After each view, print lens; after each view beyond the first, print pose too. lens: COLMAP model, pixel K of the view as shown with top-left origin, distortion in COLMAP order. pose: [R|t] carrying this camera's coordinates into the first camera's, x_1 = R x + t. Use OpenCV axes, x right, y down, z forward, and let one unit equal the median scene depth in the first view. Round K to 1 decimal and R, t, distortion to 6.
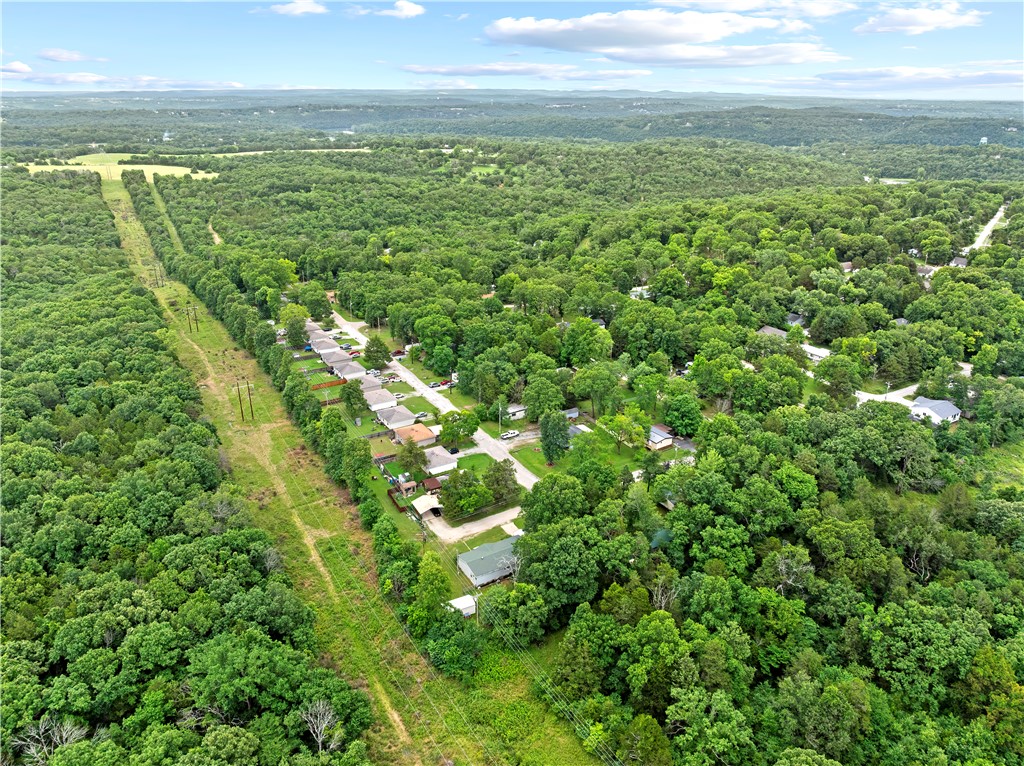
lens RADIAL K [[756.5, 0, 510.4], [0, 756.5, 336.1], [0, 0, 1]] dist [-0.012272, 0.005004]
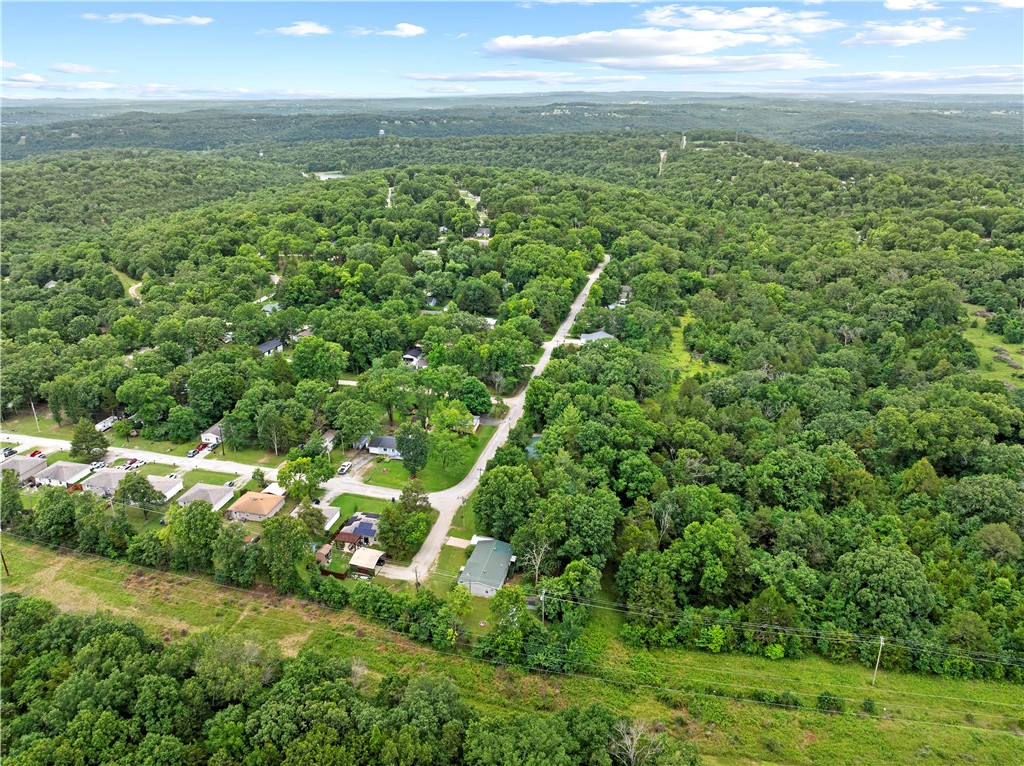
lens RADIAL K [[756.5, 0, 510.4], [0, 756.5, 336.1], [0, 0, 1]] dist [-0.012272, 0.005004]
pose [[0.723195, -0.231984, 0.650517, -0.796794], [0.234455, 0.968429, 0.084708, -0.108300], [-0.649630, 0.091256, 0.754753, 0.288702]]
